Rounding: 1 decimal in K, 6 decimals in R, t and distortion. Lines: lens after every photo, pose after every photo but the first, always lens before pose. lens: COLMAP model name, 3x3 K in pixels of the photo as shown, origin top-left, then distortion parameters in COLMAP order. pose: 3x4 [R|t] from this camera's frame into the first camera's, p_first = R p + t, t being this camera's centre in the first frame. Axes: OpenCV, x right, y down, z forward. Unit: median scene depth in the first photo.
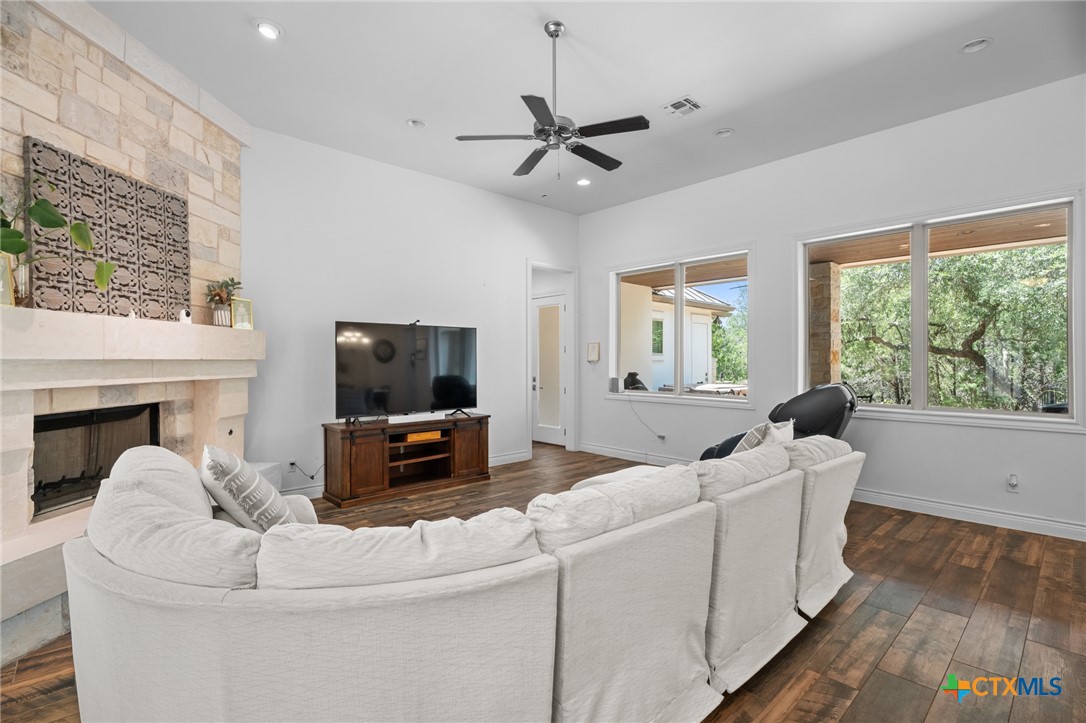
lens RADIAL K [[494.2, 0, 544.5], [0, 494.2, 358.5], [0, 0, 1]] dist [-0.015920, 0.000938]
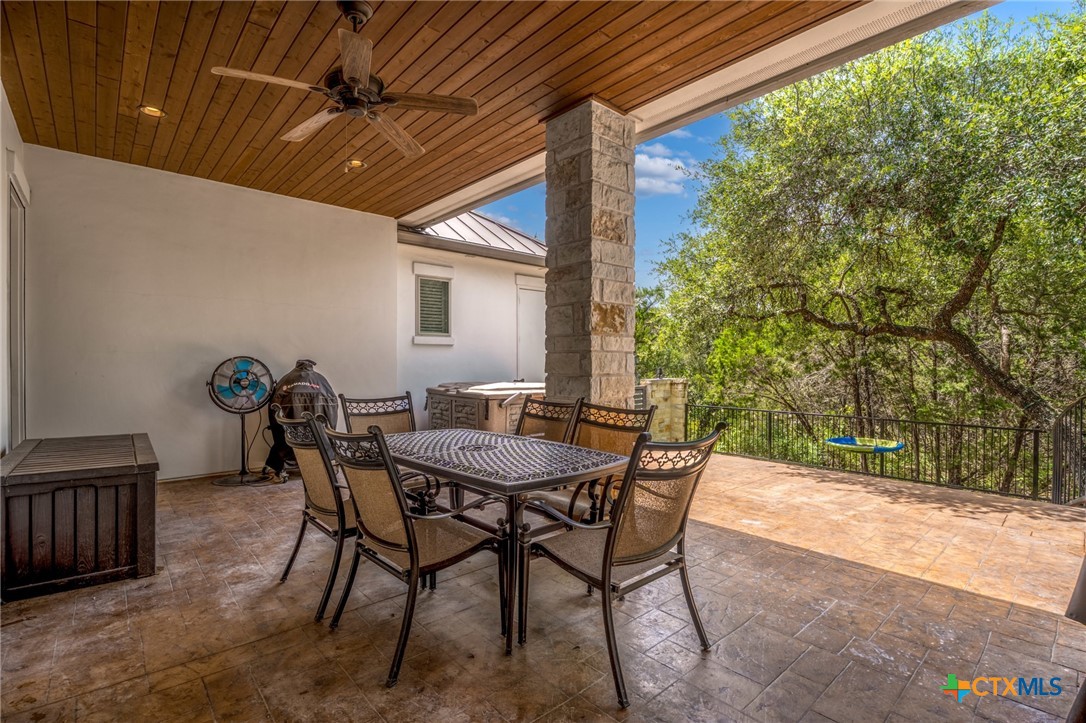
lens RADIAL K [[494.2, 0, 539.1], [0, 494.2, 365.1], [0, 0, 1]] dist [-0.015920, 0.000938]
pose [[0.999909, 0.001076, -0.013481, 0.322468], [-0.000896, 0.999910, 0.013393, 0.019139], [0.013494, -0.013380, 0.999819, 0.333422]]
